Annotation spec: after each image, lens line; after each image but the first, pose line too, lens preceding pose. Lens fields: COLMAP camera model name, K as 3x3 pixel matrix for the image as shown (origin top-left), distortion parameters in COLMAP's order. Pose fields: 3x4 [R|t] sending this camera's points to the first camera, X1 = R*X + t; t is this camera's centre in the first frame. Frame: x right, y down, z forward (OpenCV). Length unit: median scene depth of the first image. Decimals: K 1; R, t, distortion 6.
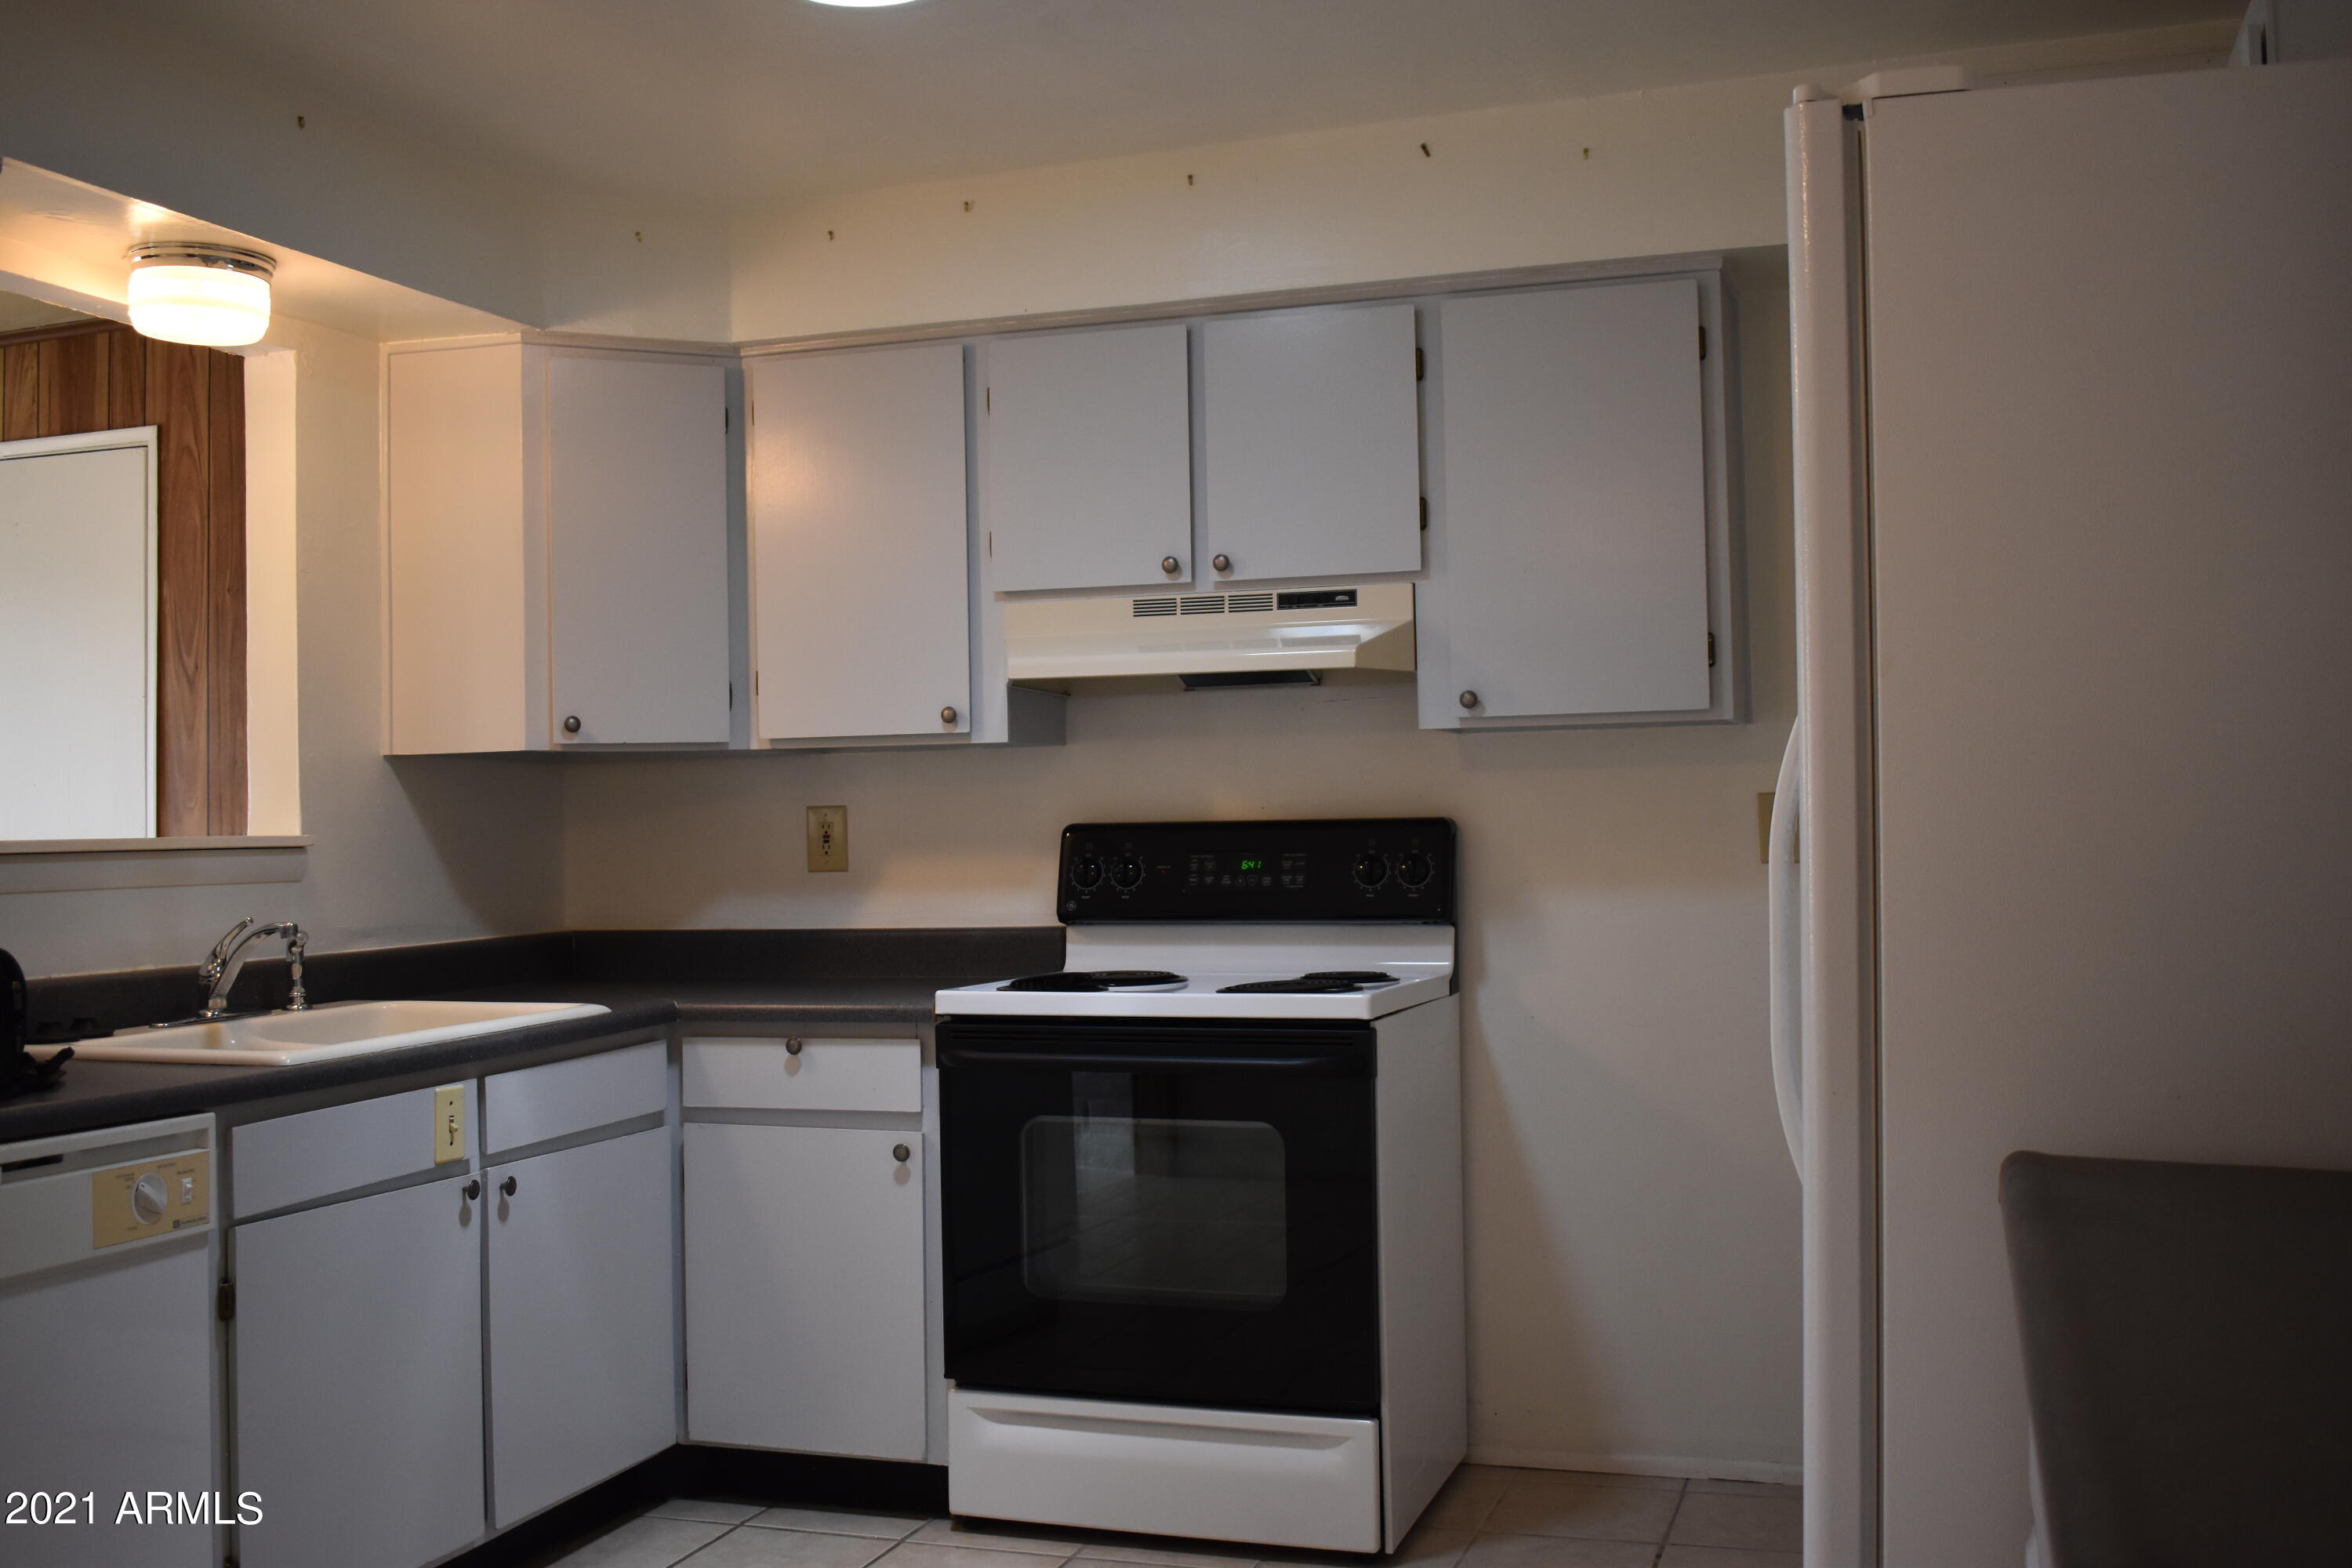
lens RADIAL K [[2313.5, 0, 1176.0], [0, 2313.5, 784.0], [0, 0, 1]] dist [-0.011759, -0.001119]
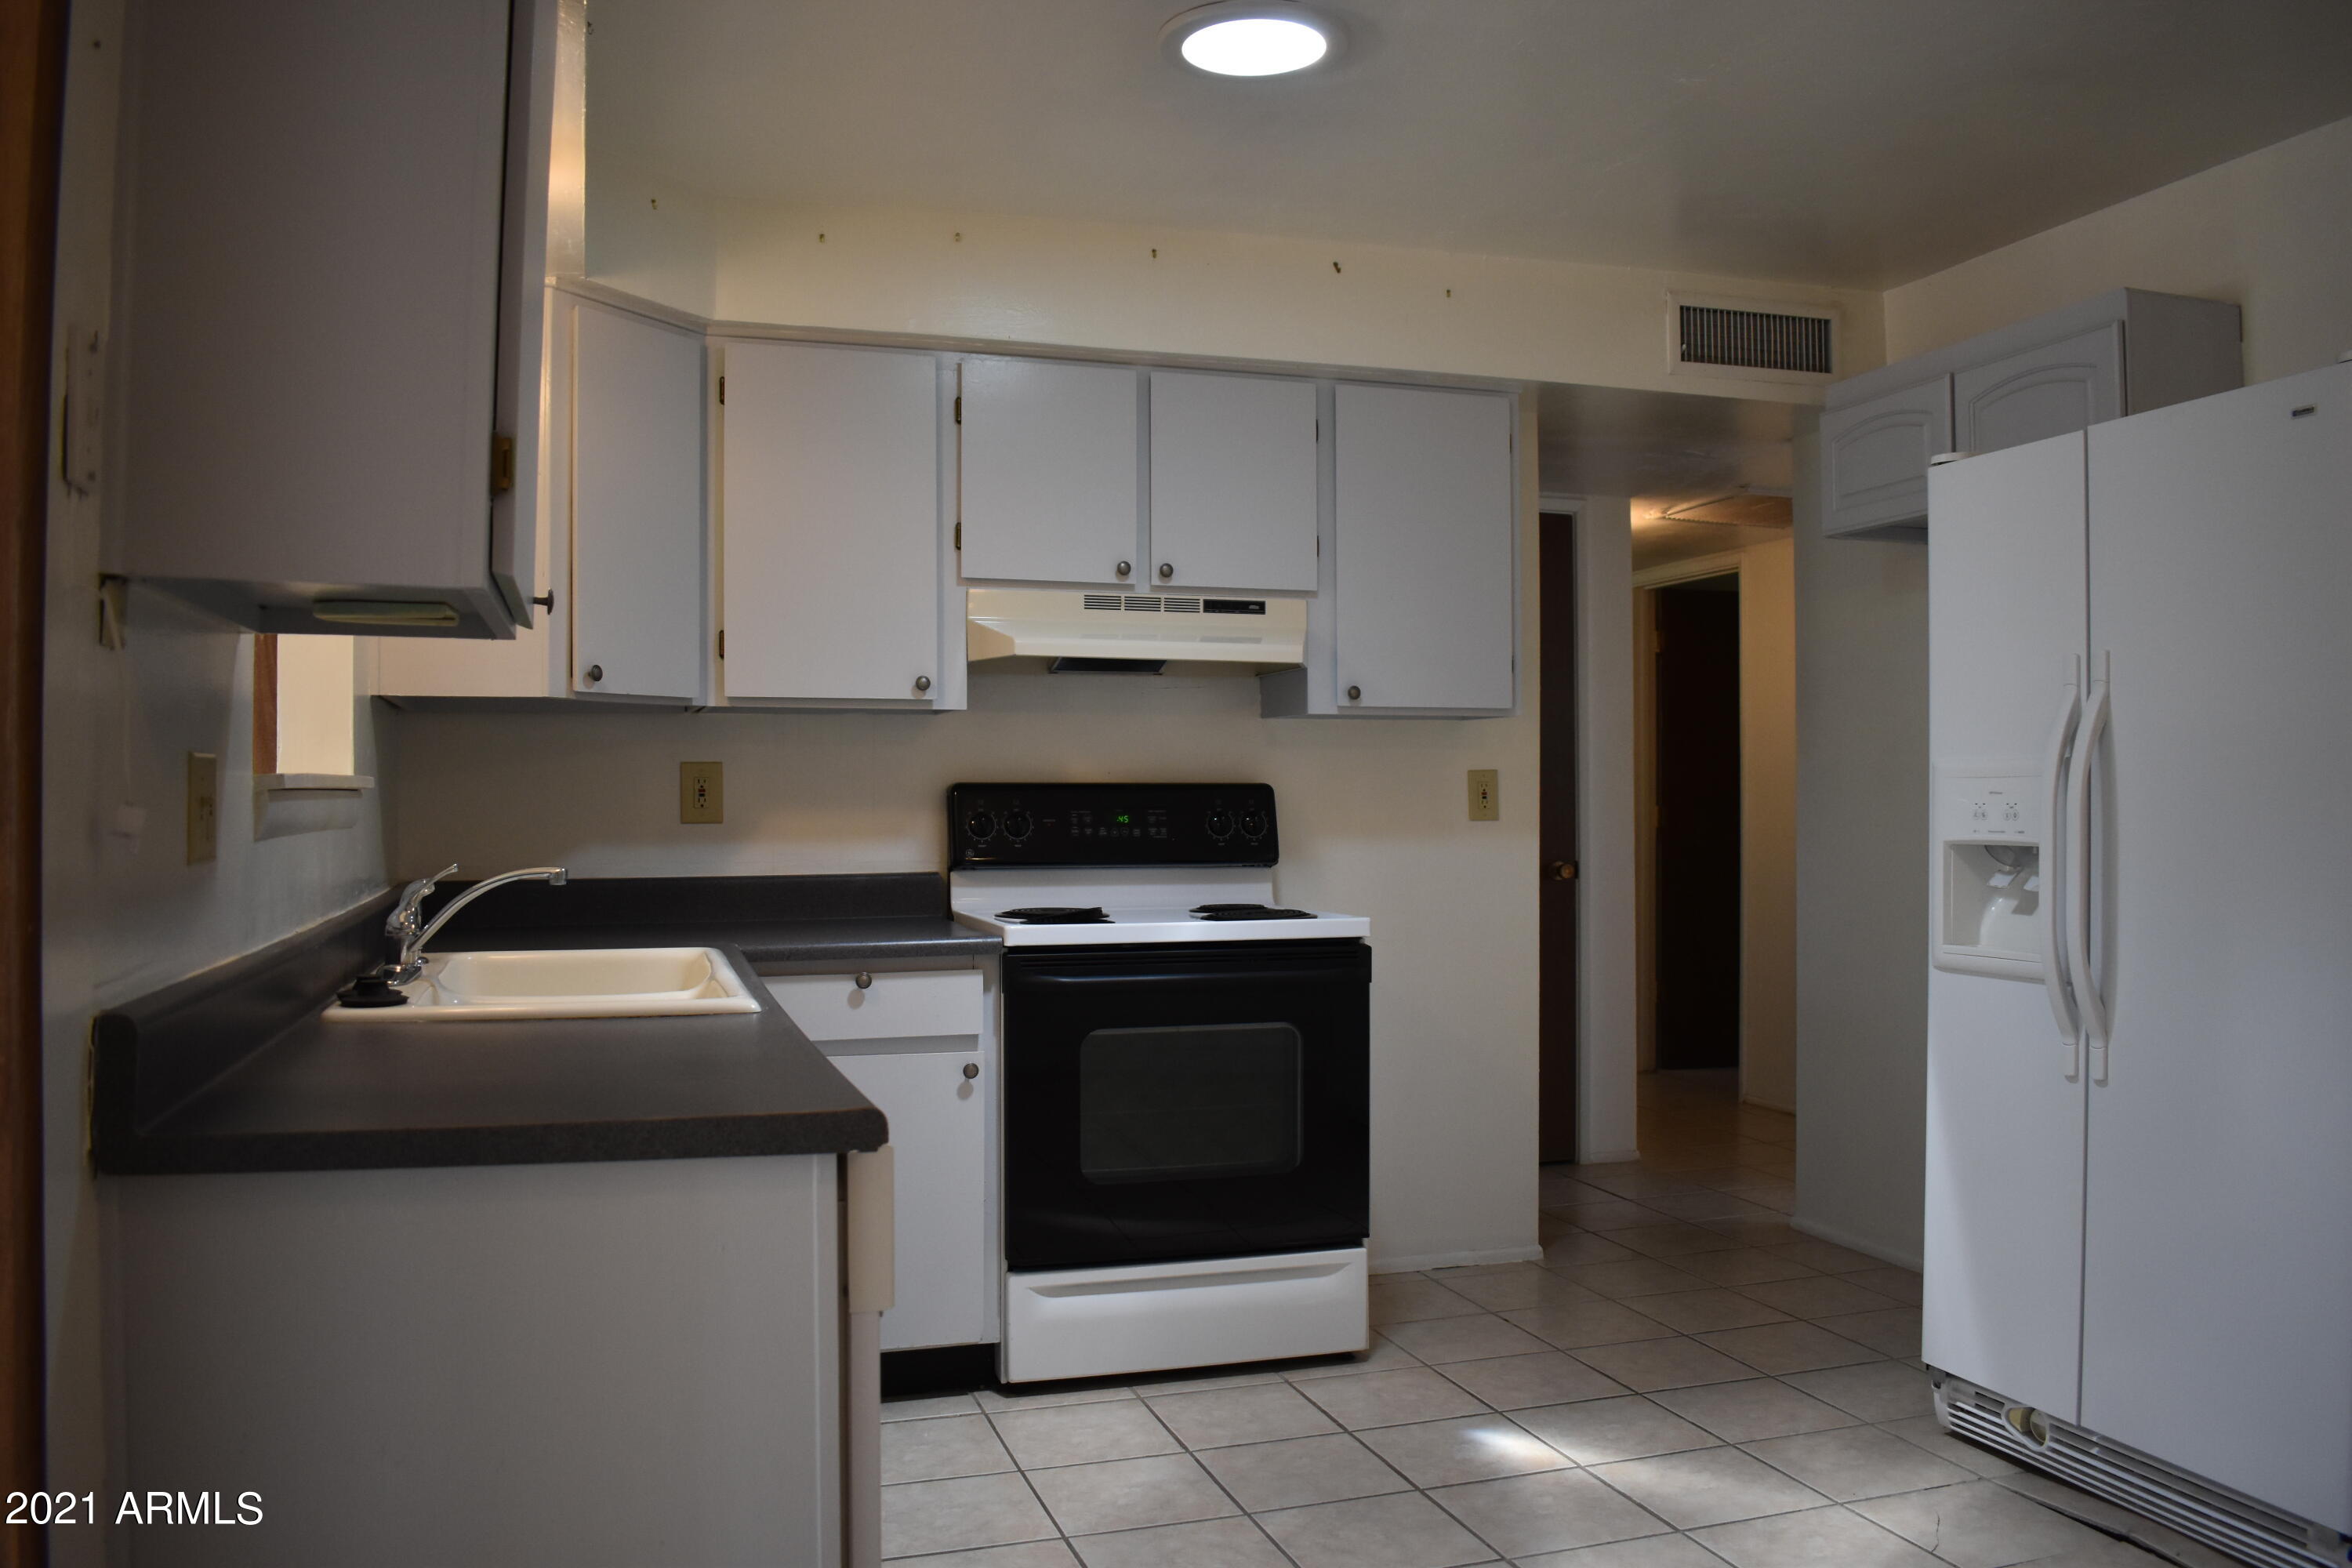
lens RADIAL K [[1836.8, 0, 1176.0], [0, 1836.8, 784.0], [0, 0, 1]] dist [-0.037702, -0.001283]
pose [[0.805314, 0.020459, 0.592496, -0.540620], [-0.023448, 0.999722, -0.002651, 0.019140], [-0.592385, -0.011758, 0.805569, 0.212852]]
